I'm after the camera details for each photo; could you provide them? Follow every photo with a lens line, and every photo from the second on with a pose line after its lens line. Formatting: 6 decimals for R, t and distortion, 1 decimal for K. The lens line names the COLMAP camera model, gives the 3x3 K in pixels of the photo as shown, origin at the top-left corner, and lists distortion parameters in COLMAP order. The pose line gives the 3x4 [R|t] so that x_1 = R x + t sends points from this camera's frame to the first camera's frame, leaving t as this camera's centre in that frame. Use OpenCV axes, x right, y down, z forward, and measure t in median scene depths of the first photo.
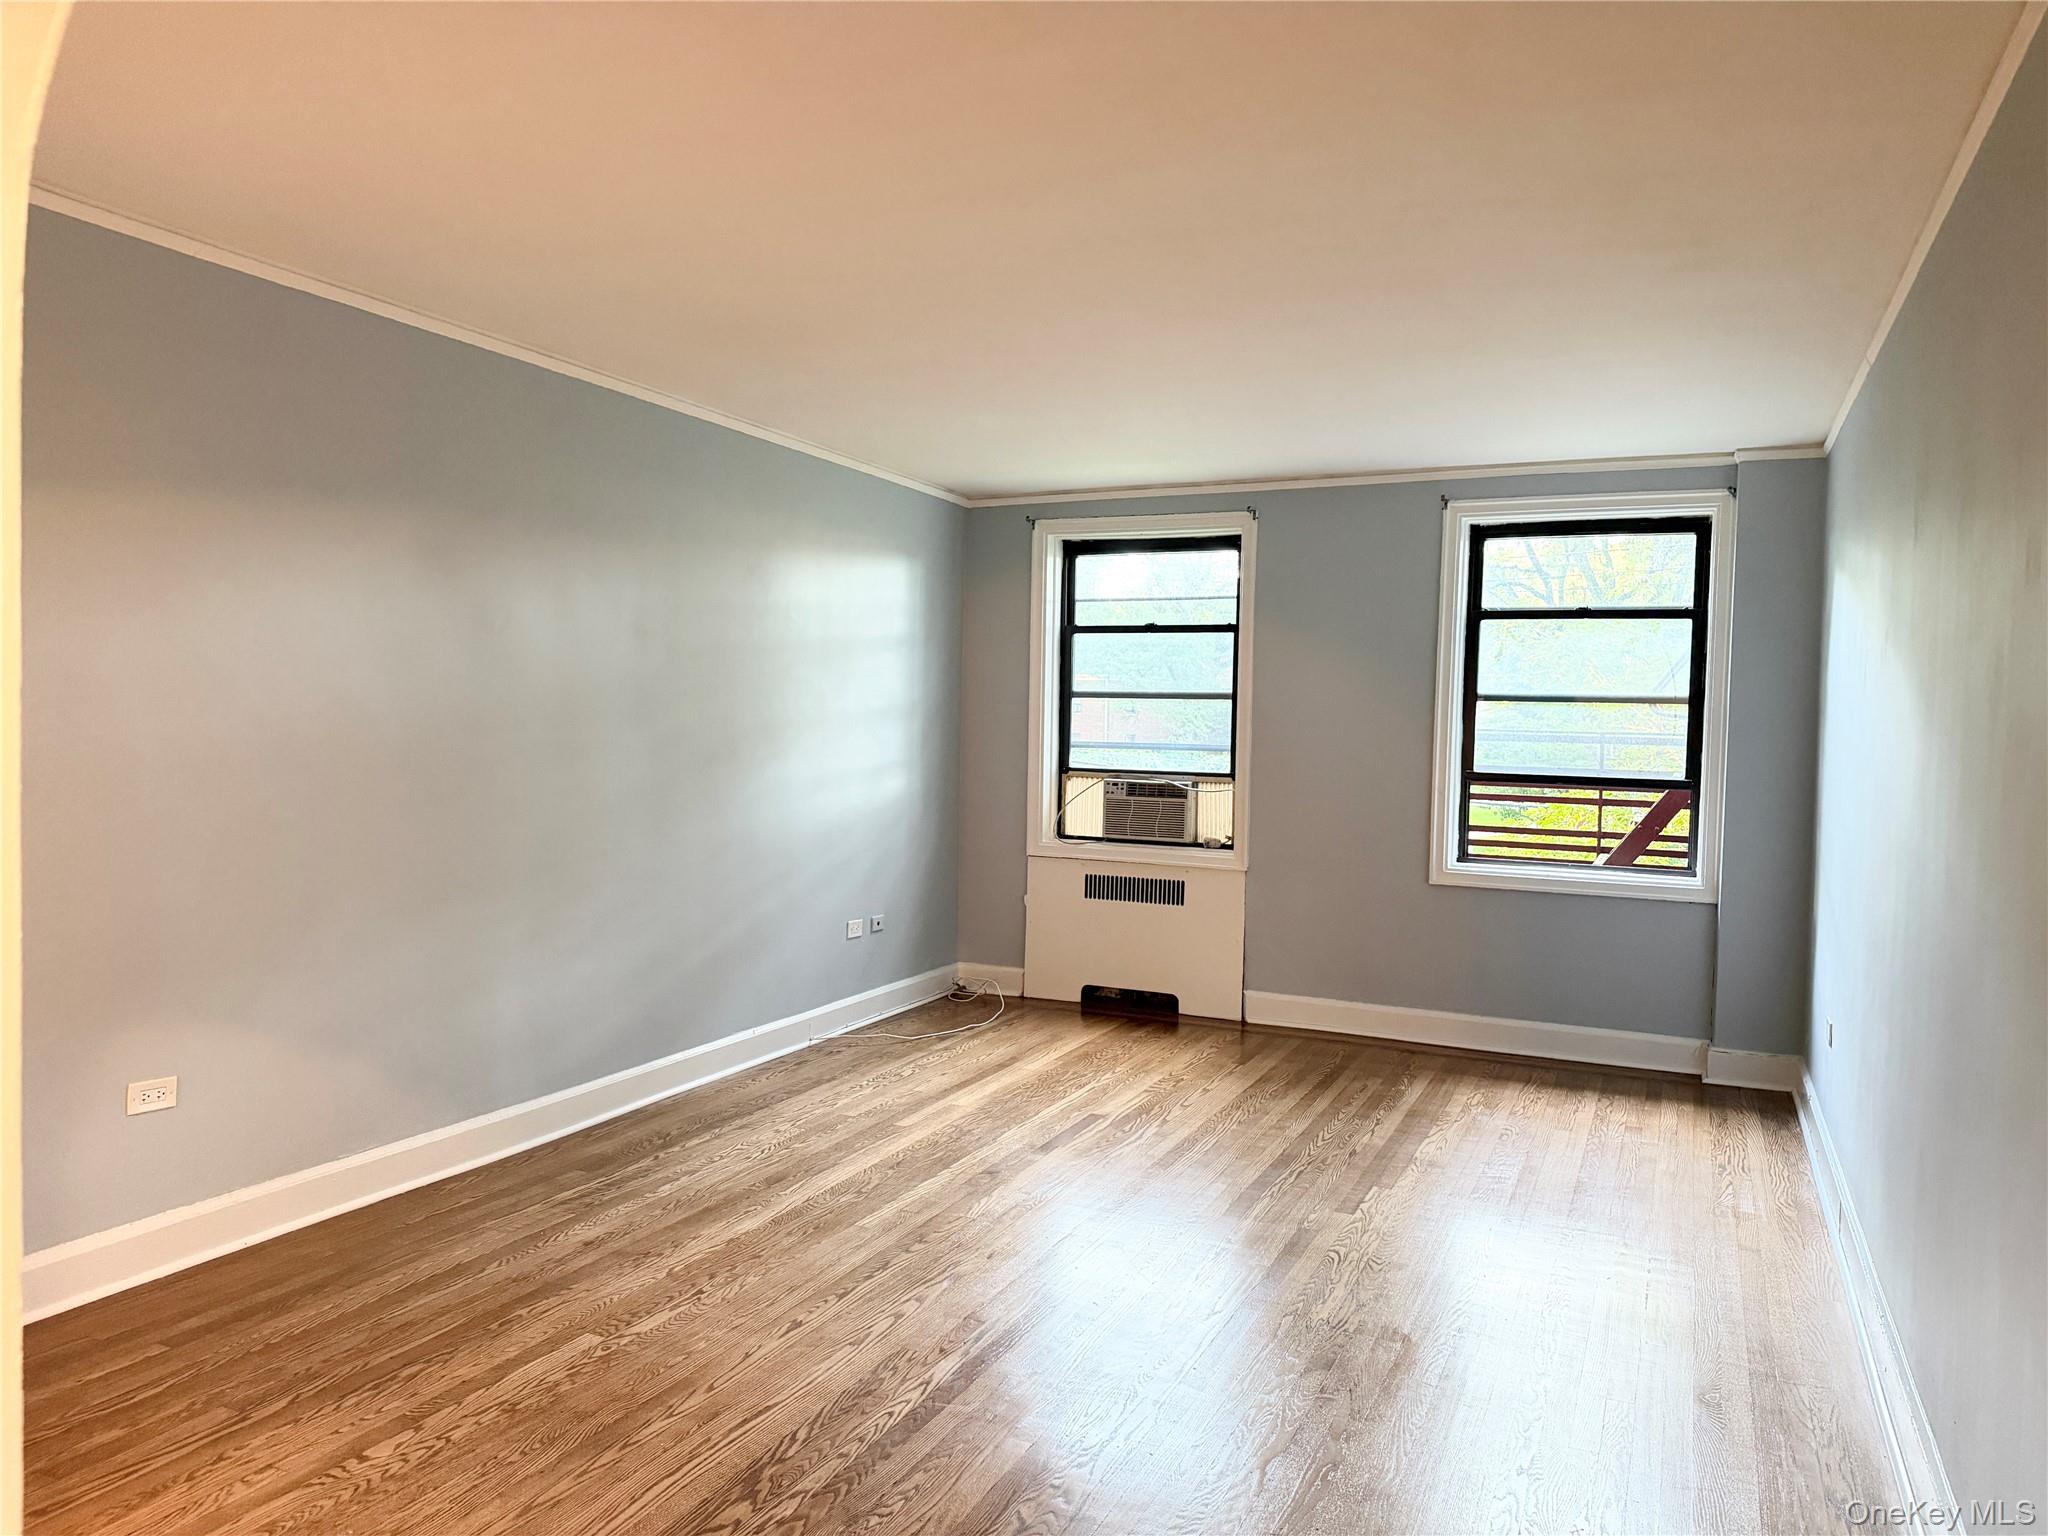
lens RADIAL K [[1417.0, 0, 1013.1], [0, 1417.0, 765.3], [0, 0, 1]] dist [0.060303, -0.065747]
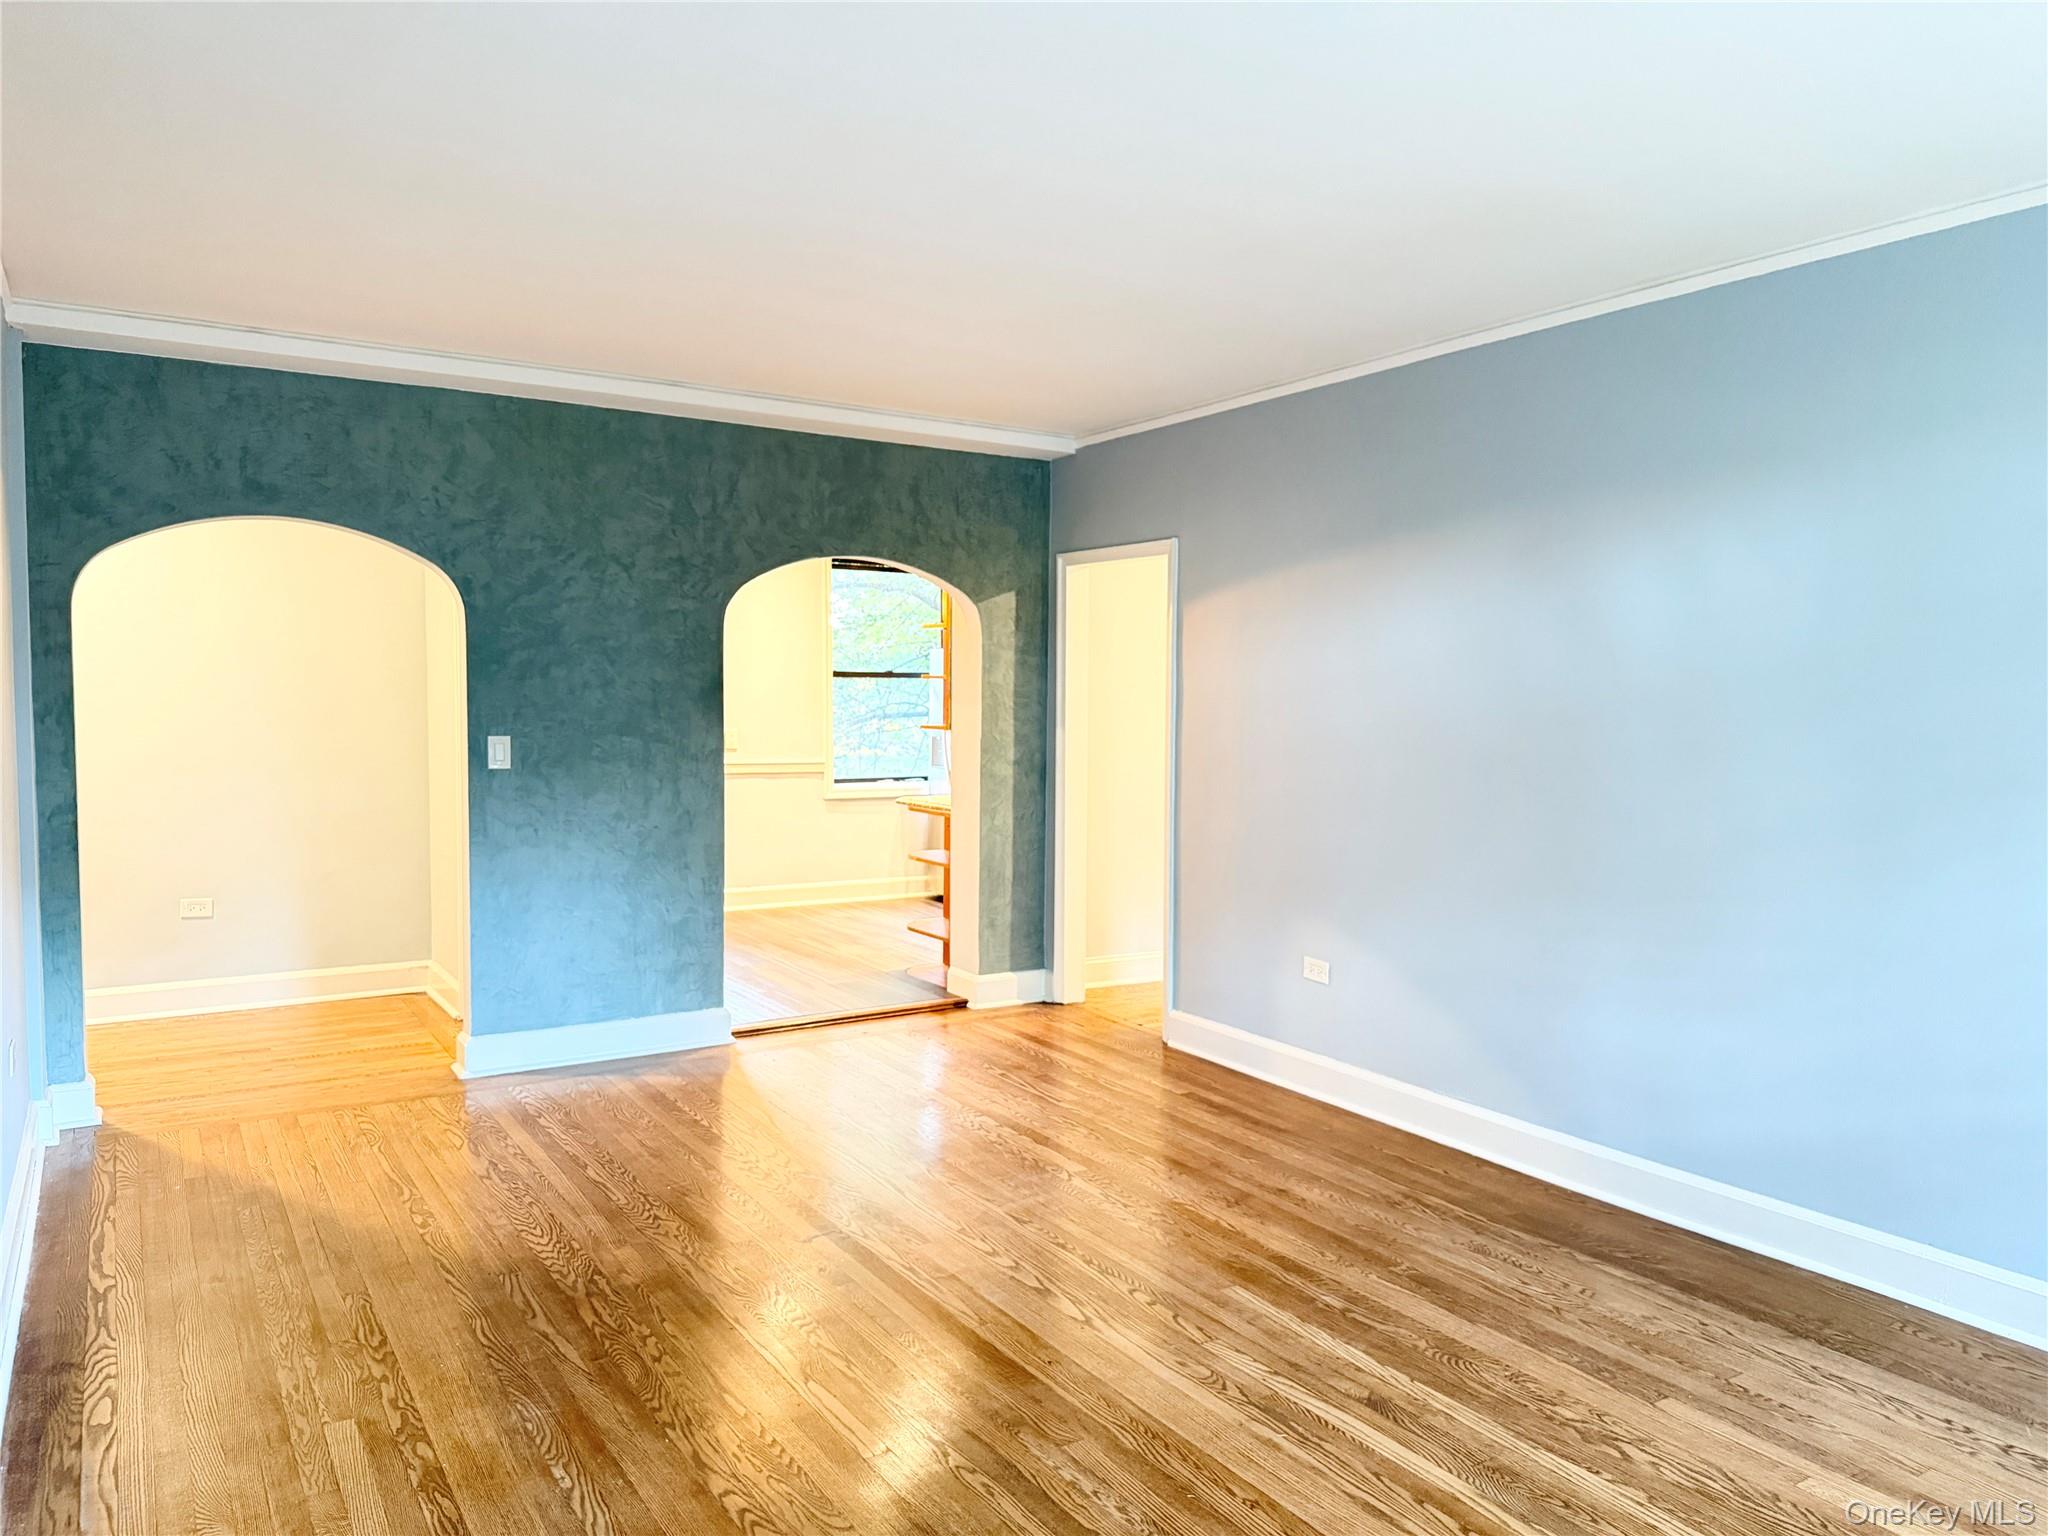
lens RADIAL K [[1417.0, 0, 1013.1], [0, 1417.0, 765.3], [0, 0, 1]] dist [0.060303, -0.065747]
pose [[-0.545288, 0.013767, -0.838136, 0.642745], [-0.043481, 0.998055, 0.044682, -0.023988], [0.837120, 0.060808, -0.543628, 1.256316]]
